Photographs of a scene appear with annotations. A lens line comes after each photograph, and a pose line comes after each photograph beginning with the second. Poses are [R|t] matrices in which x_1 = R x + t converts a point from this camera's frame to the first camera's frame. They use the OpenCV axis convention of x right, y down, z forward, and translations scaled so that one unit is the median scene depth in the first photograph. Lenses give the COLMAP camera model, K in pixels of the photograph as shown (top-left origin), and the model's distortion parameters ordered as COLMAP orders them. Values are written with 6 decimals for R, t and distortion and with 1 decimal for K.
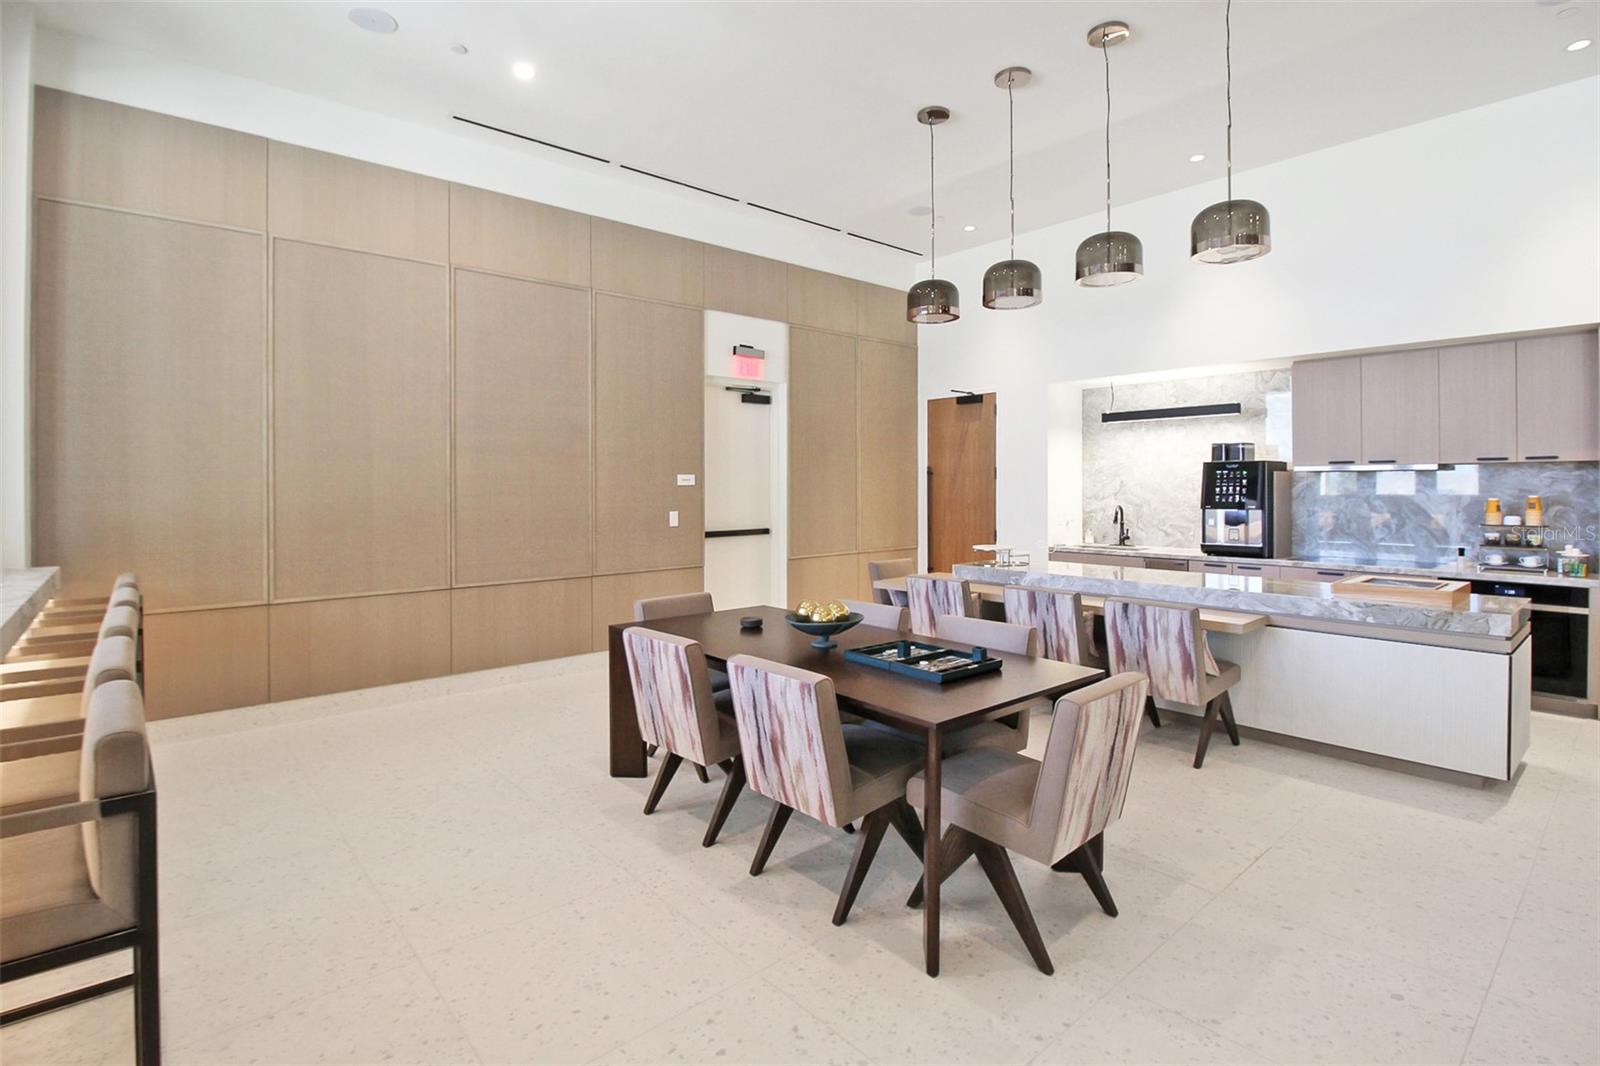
lens RADIAL K [[752.6, 0, 807.0], [0, 752.6, 519.9], [0, 0, 1]] dist [-0.000514, -0.010853]
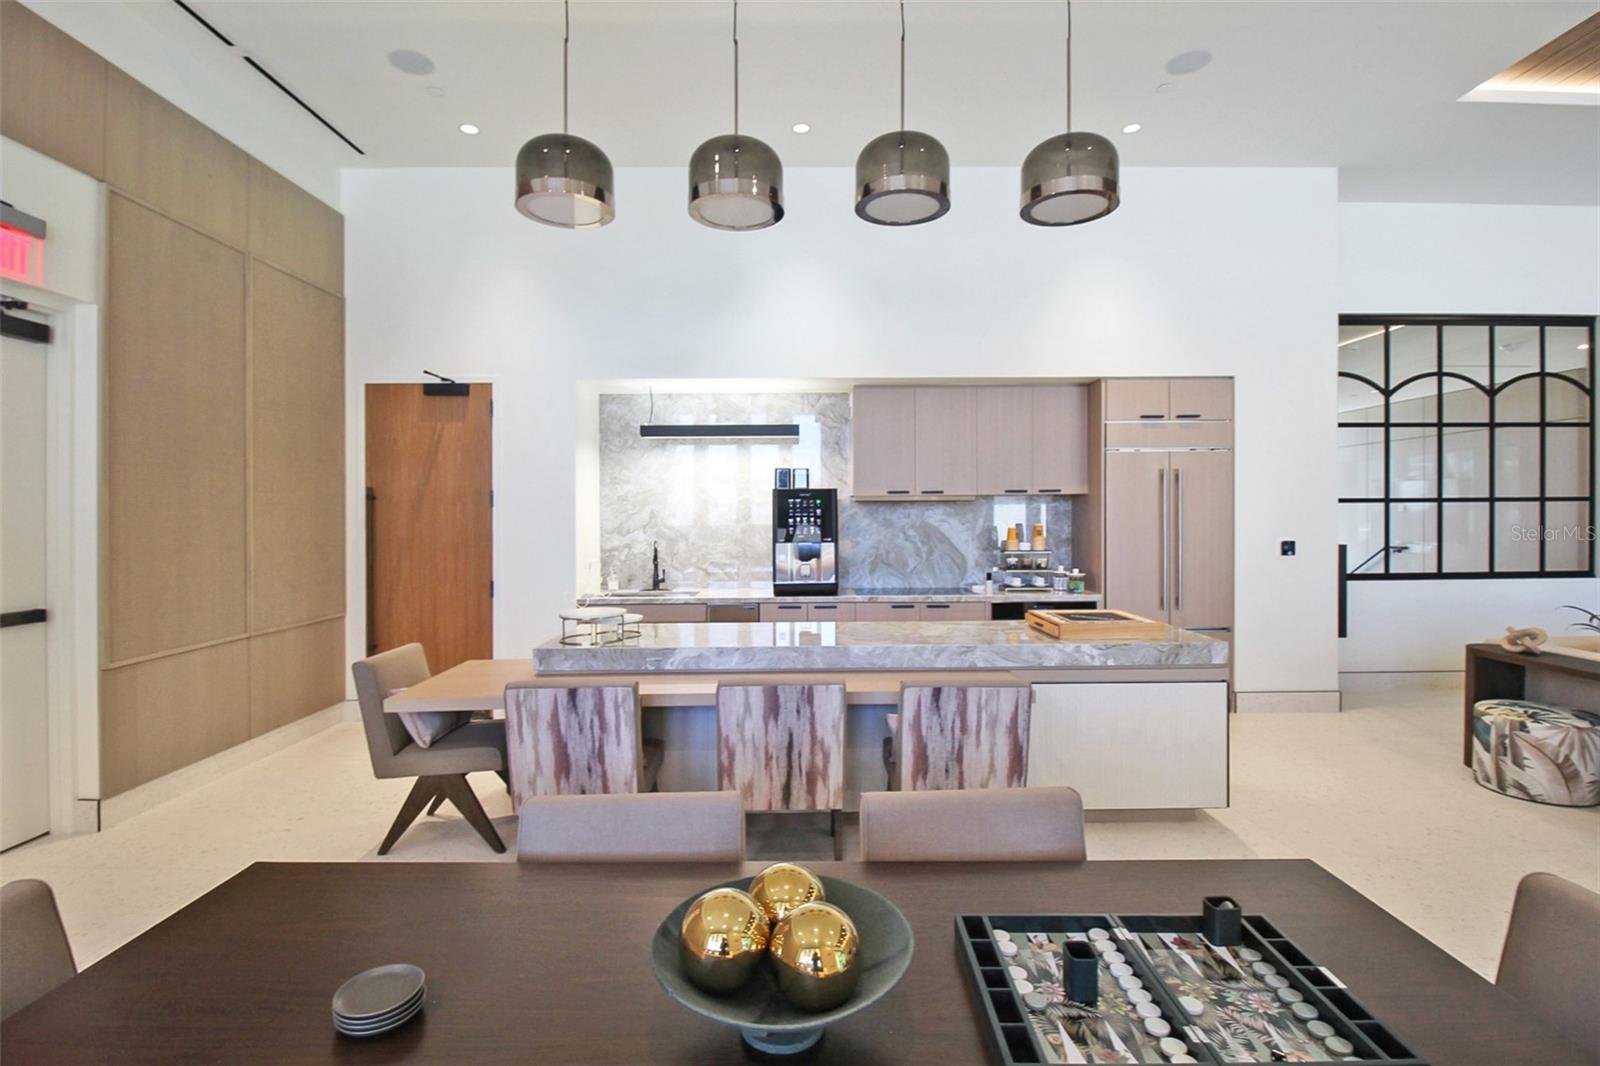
lens RADIAL K [[752.6, 0, 807.0], [0, 752.6, 519.9], [0, 0, 1]] dist [-0.000514, -0.010853]
pose [[0.655787, -0.004240, 0.754934, -0.104708], [0.037206, 0.998951, -0.026709, -0.016808], [-0.754029, 0.045603, 0.655256, 0.408734]]
